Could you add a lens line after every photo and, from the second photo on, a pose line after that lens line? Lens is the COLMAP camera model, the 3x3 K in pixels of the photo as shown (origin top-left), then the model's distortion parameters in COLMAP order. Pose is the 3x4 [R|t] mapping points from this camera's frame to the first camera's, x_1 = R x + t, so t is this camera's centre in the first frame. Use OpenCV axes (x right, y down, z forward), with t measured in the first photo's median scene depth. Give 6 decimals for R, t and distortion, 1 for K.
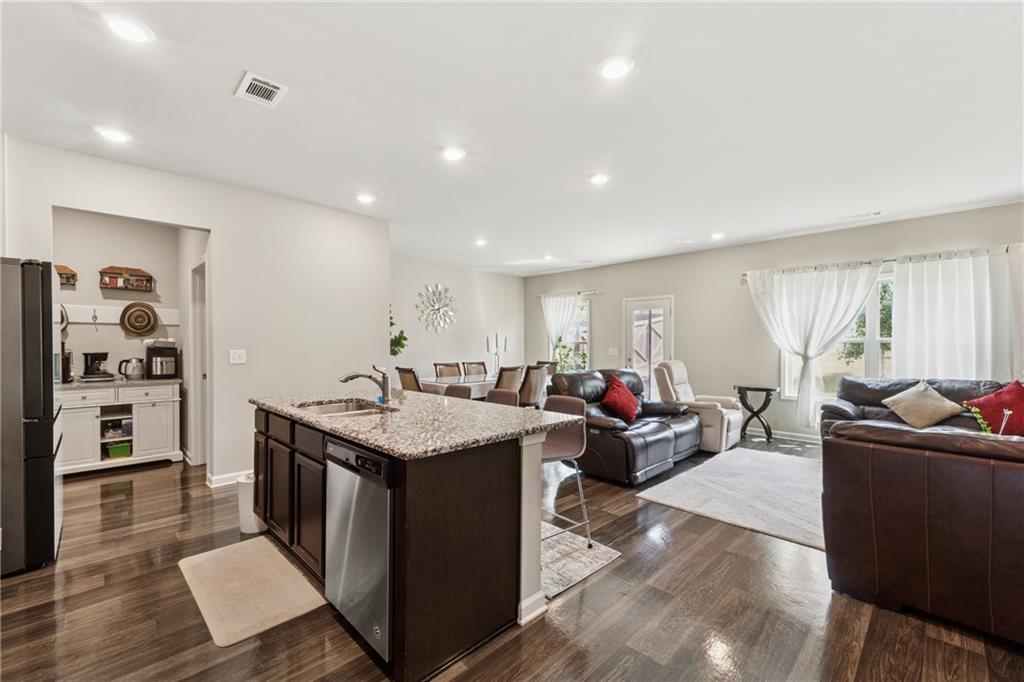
lens RADIAL K [[427.3, 0, 513.2], [0, 427.3, 345.0], [0, 0, 1]] dist [-0.000021, 0.000433]
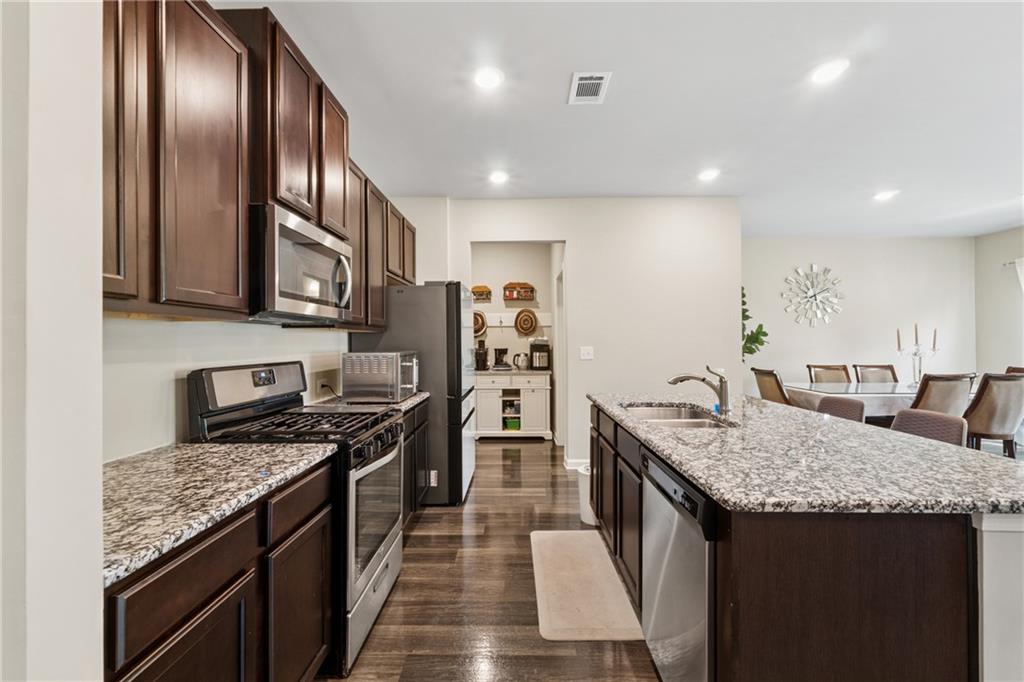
lens RADIAL K [[427.3, 0, 509.5], [0, 427.3, 340.4], [0, 0, 1]] dist [-0.000021, 0.000433]
pose [[0.695963, -0.006714, -0.718047, -0.001512], [0.003330, 0.999976, -0.006123, 0.001578], [0.718070, 0.001870, 0.695968, 0.104180]]
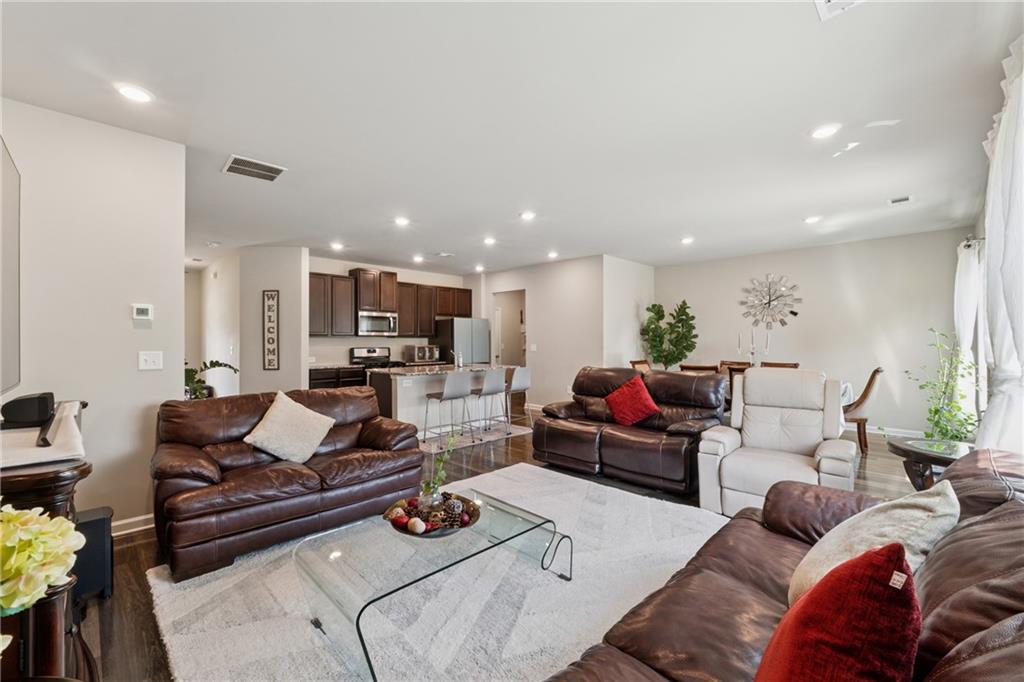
lens RADIAL K [[427.3, 0, 508.3], [0, 427.3, 337.4], [0, 0, 1]] dist [-0.000021, 0.000433]
pose [[0.005121, -0.008562, -0.999950, 1.408835], [-0.001851, 0.999962, -0.008571, -0.005772], [0.999985, 0.001894, 0.005105, 0.868403]]
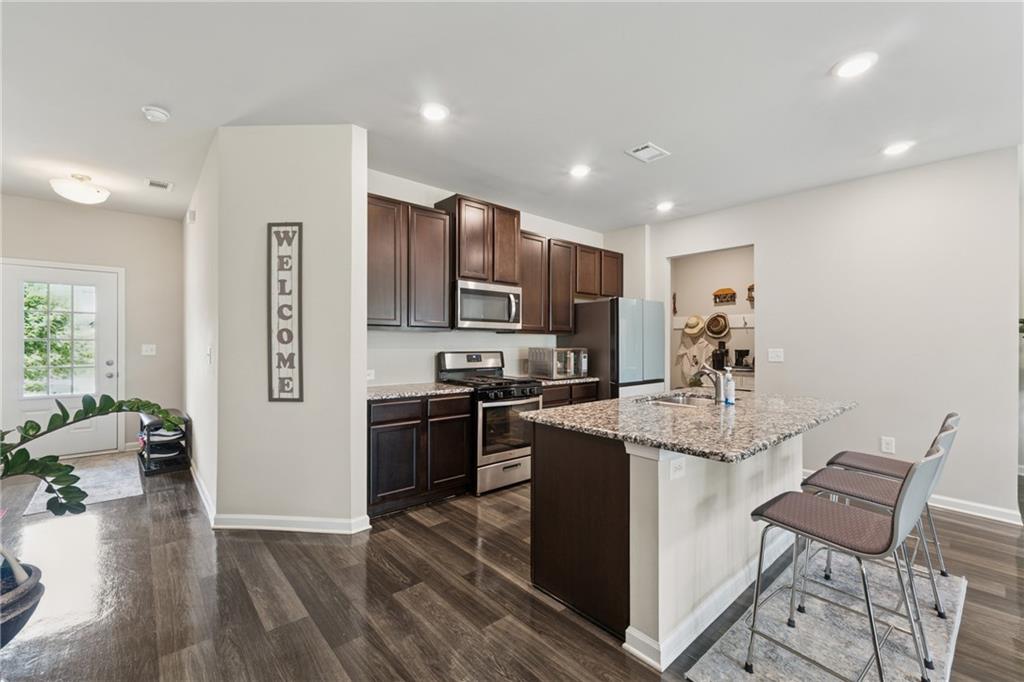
lens RADIAL K [[427.3, 0, 504.1], [0, 427.3, 337.6], [0, 0, 1]] dist [-0.000021, 0.000433]
pose [[-0.066338, -0.008766, -0.997759, 0.471905], [-0.010547, 0.999912, -0.008084, -0.001030], [0.997741, 0.009987, -0.066425, 0.390135]]
